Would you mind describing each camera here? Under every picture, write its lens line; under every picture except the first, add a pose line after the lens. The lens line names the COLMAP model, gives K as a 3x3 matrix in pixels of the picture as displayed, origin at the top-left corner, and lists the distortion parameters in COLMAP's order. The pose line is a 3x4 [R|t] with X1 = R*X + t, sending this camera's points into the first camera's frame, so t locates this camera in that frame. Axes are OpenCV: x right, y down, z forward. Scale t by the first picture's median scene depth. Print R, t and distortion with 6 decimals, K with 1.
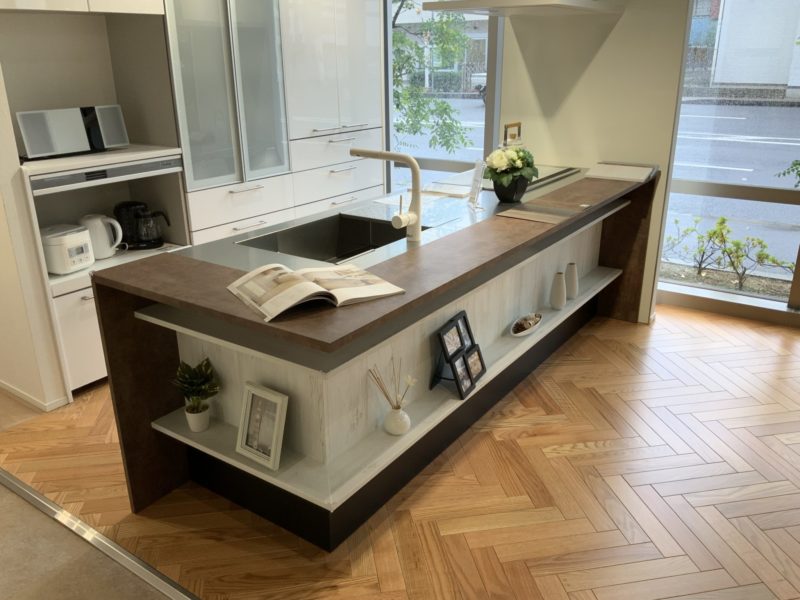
lens RADIAL K [[670.0, 0, 400.0], [0, 670.0, 300.0], [0, 0, 1]] dist [0.119239, -0.258354]
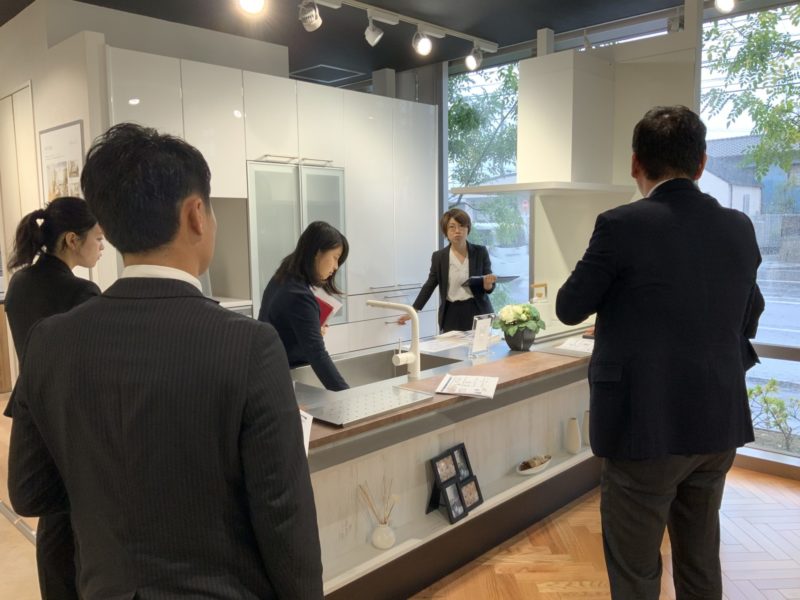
lens RADIAL K [[670.0, 0, 400.0], [0, 670.0, 300.0], [0, 0, 1]] dist [0.119239, -0.258354]
pose [[0.985927, 0.016002, -0.166408, 0.158835], [-0.054113, 0.972366, -0.227102, 0.040380], [0.158176, 0.232911, 0.959548, -0.135172]]
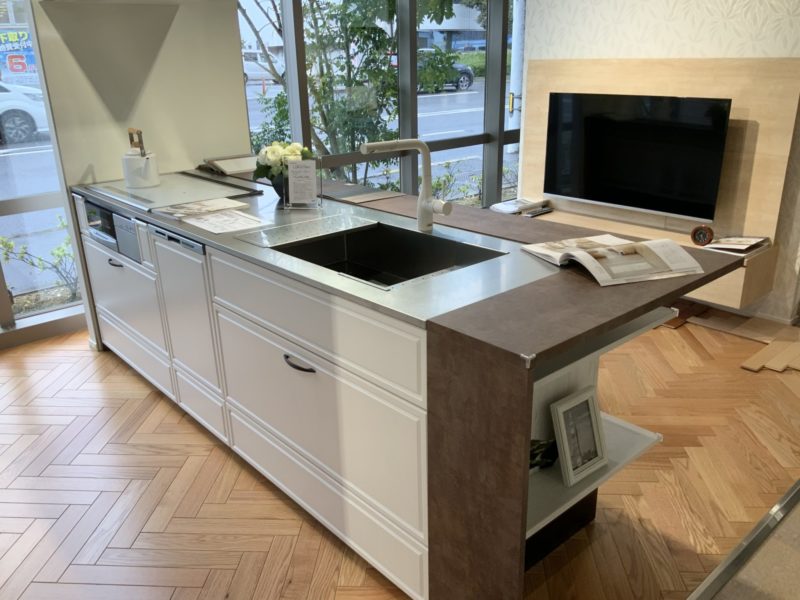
lens RADIAL K [[670.0, 0, 400.0], [0, 670.0, 300.0], [0, 0, 1]] dist [0.119239, -0.258354]
pose [[0.239742, -0.318949, 0.916949, -0.903921], [0.351240, 0.909008, 0.224353, -0.231836], [-0.905071, 0.268282, 0.329955, 0.766843]]
